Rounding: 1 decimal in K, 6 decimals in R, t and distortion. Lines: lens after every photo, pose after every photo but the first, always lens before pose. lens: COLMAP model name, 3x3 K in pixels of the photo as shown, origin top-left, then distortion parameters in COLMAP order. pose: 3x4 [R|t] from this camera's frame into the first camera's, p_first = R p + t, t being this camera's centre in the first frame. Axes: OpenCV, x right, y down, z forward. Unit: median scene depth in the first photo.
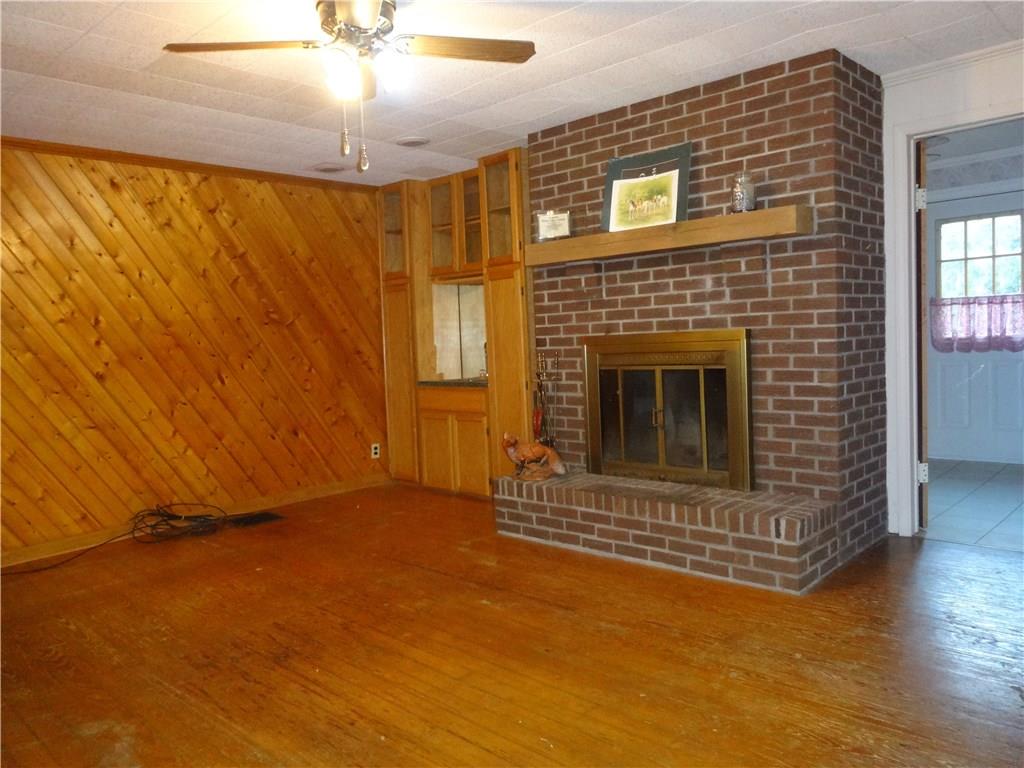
lens RADIAL K [[755.3, 0, 512.0], [0, 755.3, 384.0], [0, 0, 1]] dist [-0.008099, 0.003224]
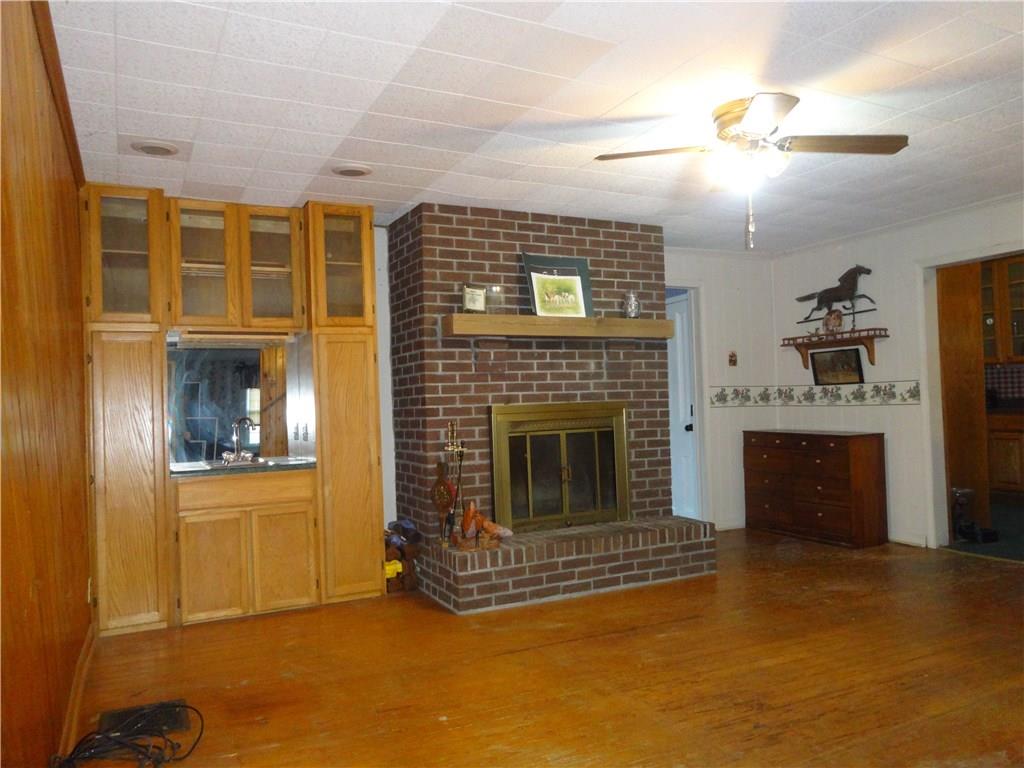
lens RADIAL K [[755.3, 0, 512.0], [0, 755.3, 384.0], [0, 0, 1]] dist [-0.008099, 0.003224]
pose [[0.346239, 0.059240, 0.936274, -0.980493], [0.077165, 0.992824, -0.091354, 0.006338], [-0.934967, 0.103878, 0.339183, 0.665741]]
